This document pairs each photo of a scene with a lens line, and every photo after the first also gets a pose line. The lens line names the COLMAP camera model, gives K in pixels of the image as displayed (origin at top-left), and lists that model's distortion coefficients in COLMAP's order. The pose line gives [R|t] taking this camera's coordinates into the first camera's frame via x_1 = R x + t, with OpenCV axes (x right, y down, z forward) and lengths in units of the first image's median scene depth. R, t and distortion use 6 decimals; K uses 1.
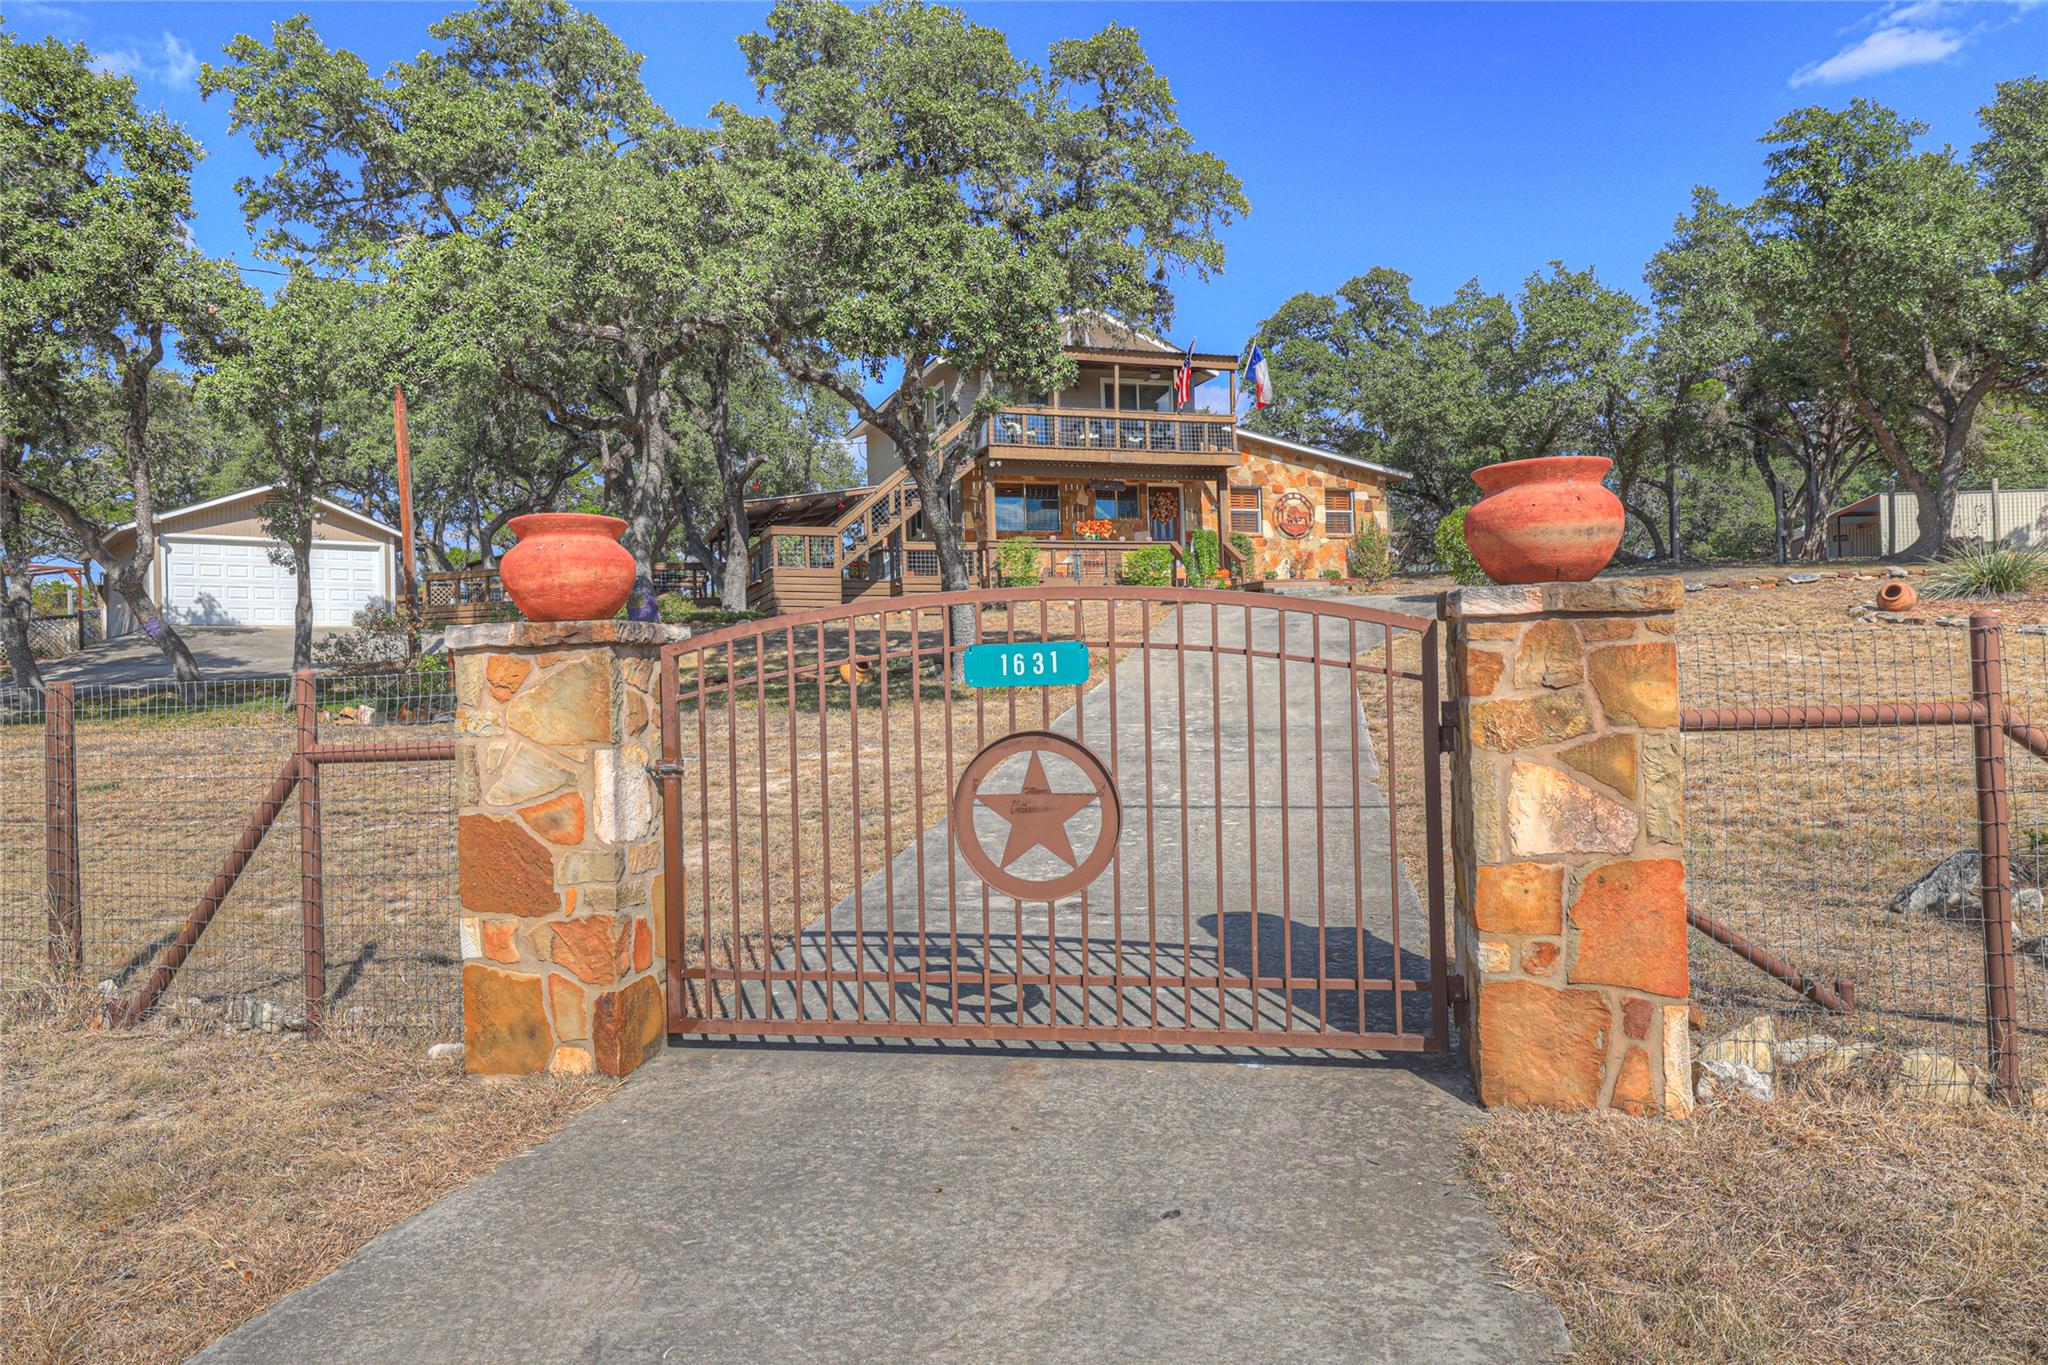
lens RADIAL K [[1381.2, 0, 1021.1], [0, 1381.2, 670.7], [0, 0, 1]] dist [-0.013504, 0.059268]
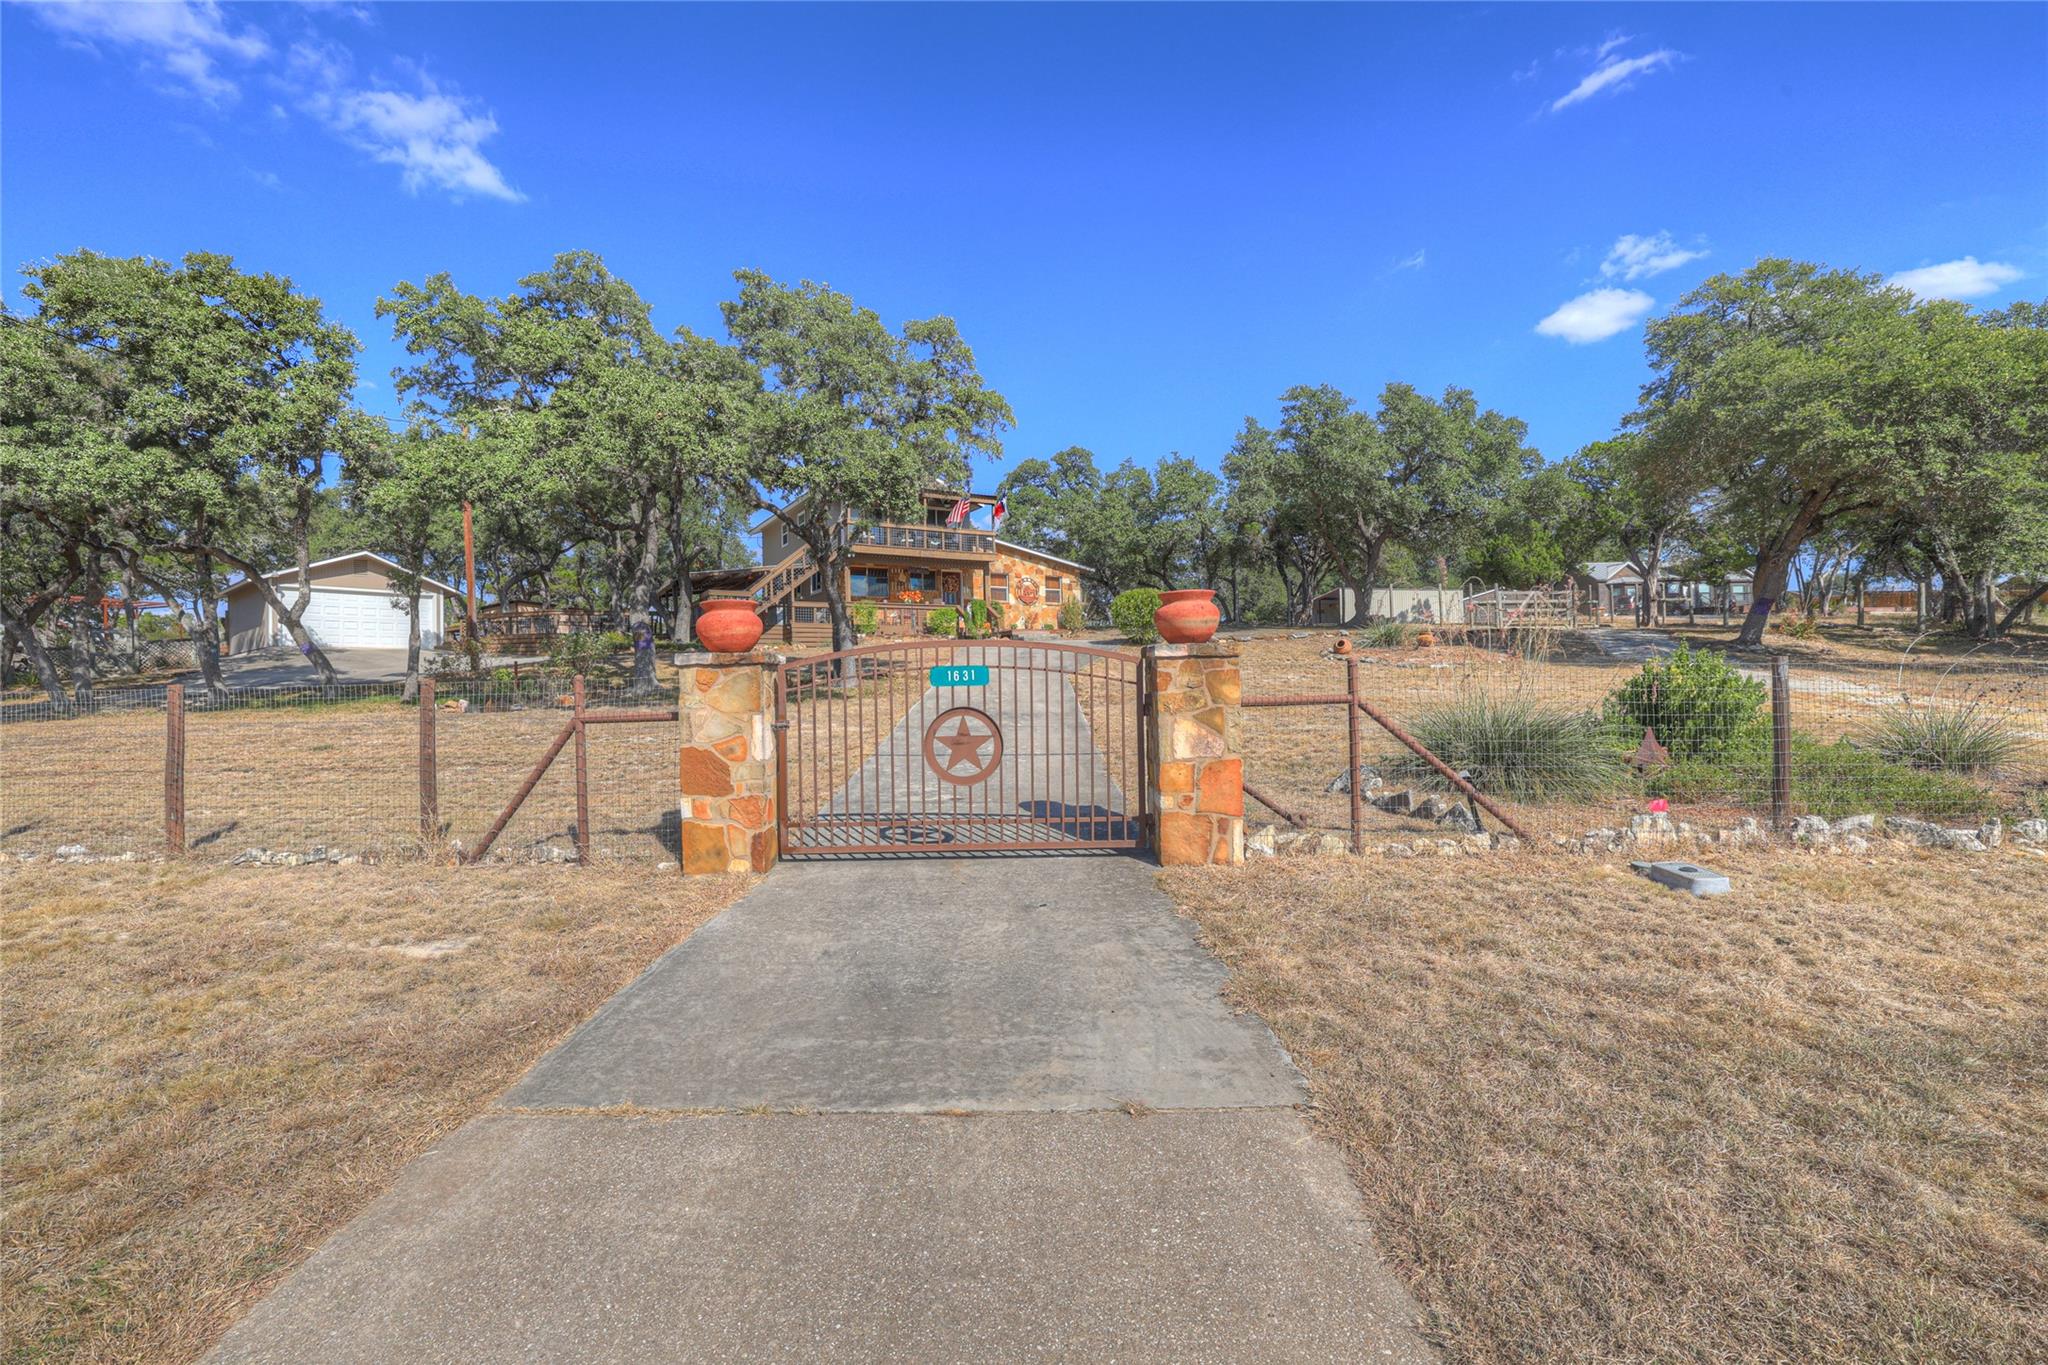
lens RADIAL K [[877.3, 0, 1023.7], [0, 877.3, 677.4], [0, 0, 1]] dist [-0.036790, 0.014179]
pose [[0.978978, 0.009540, 0.203741, -0.045482], [-0.008171, 0.999938, -0.007557, 0.001893], [-0.203801, 0.005733, 0.978996, -0.092660]]
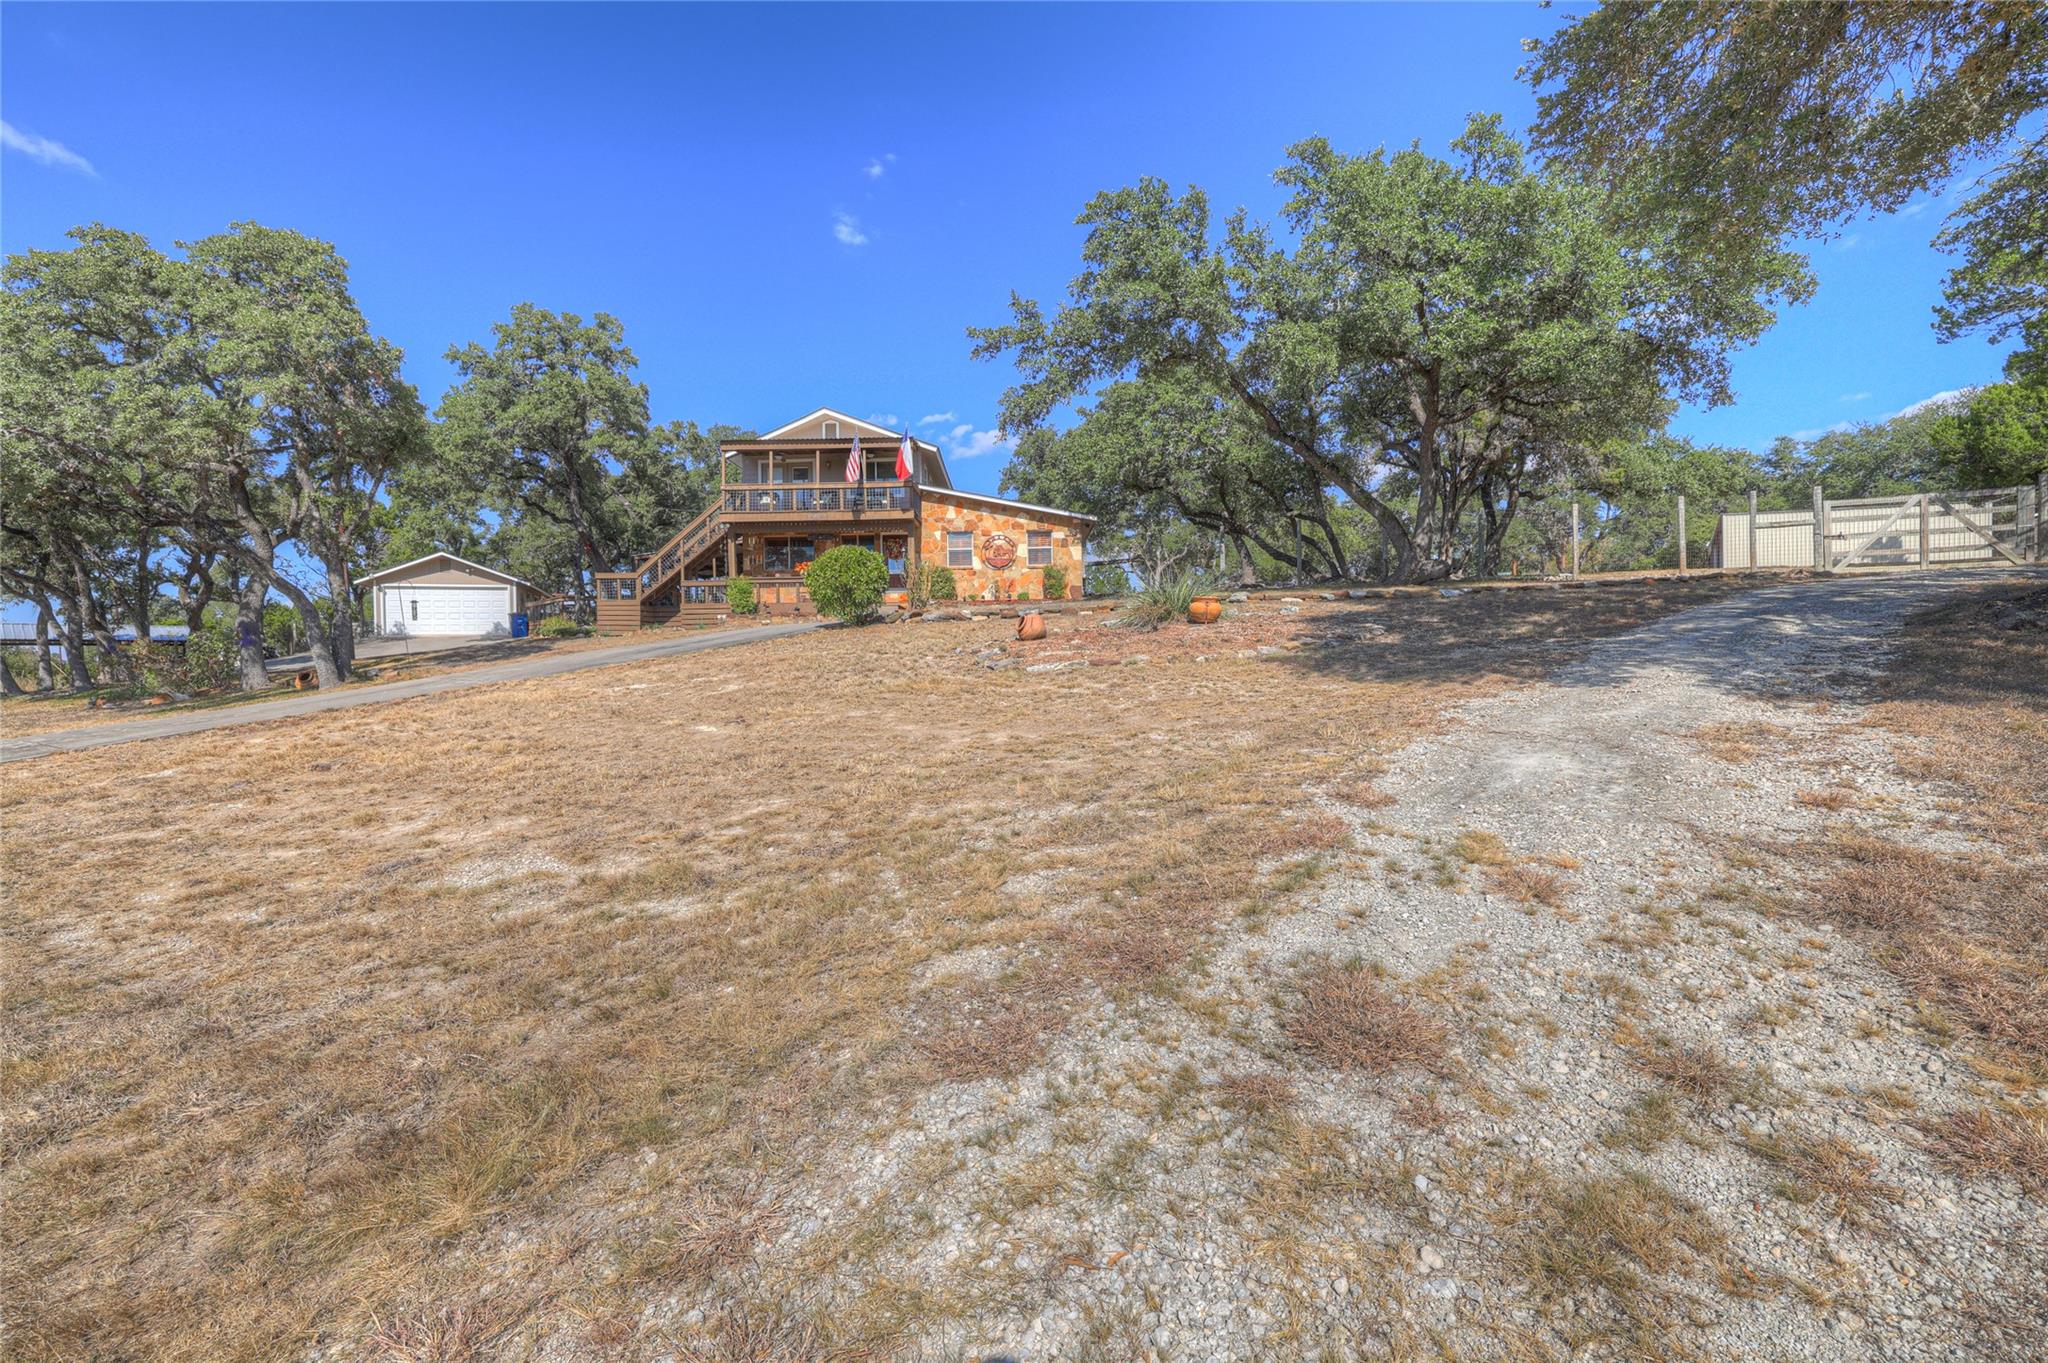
lens RADIAL K [[877.3, 0, 1023.7], [0, 877.3, 676.4], [0, 0, 1]] dist [-0.036790, 0.014179]
pose [[0.944134, 0.018142, -0.329062, 0.939076], [-0.005716, 0.999235, 0.038693, -0.047436], [0.329512, -0.034650, 0.943515, 0.381403]]
